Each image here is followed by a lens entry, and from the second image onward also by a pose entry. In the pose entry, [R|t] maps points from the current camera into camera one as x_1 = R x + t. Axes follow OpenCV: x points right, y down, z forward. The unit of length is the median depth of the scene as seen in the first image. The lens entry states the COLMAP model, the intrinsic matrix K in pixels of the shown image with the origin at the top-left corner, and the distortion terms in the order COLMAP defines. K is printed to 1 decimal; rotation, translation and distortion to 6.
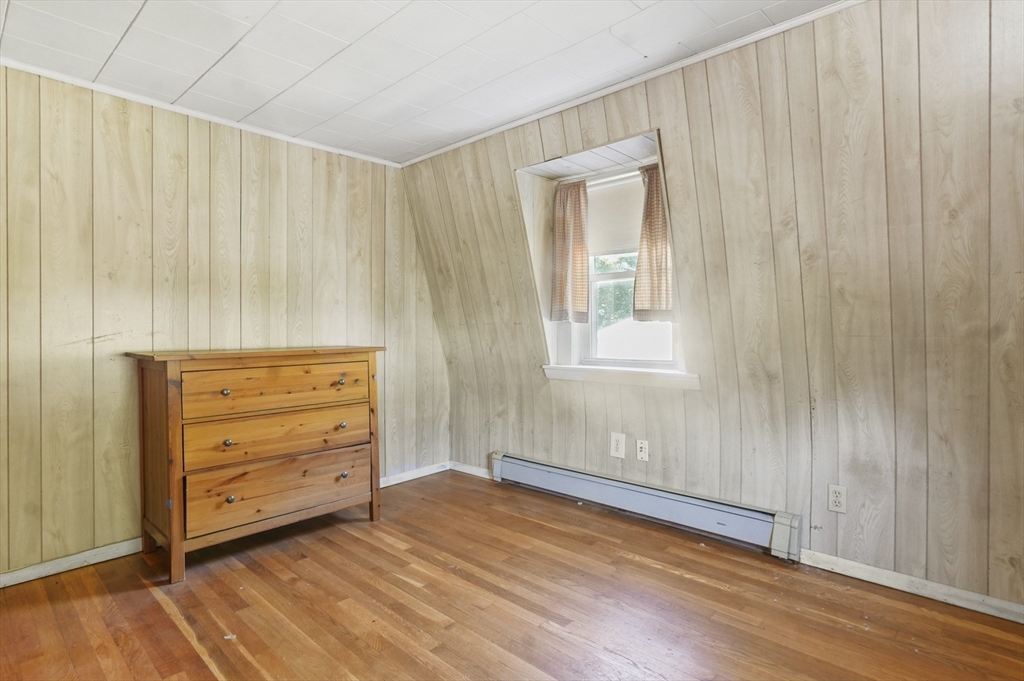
lens RADIAL K [[535.1, 0, 515.2], [0, 535.1, 335.5], [0, 0, 1]] dist [-0.014017, 0.007517]
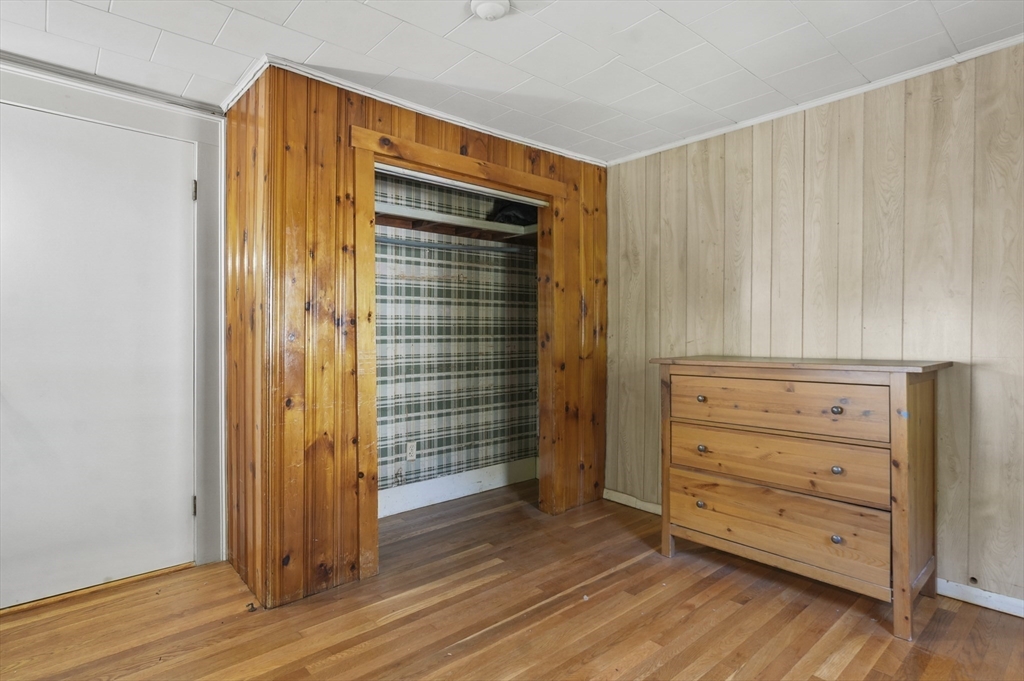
lens RADIAL K [[535.1, 0, 516.2], [0, 535.1, 336.5], [0, 0, 1]] dist [-0.014017, 0.007517]
pose [[-0.104860, 0.009371, -0.994443, 0.467717], [-0.004465, 0.999941, 0.009893, -0.019292], [0.994477, 0.005477, -0.104812, 0.687978]]
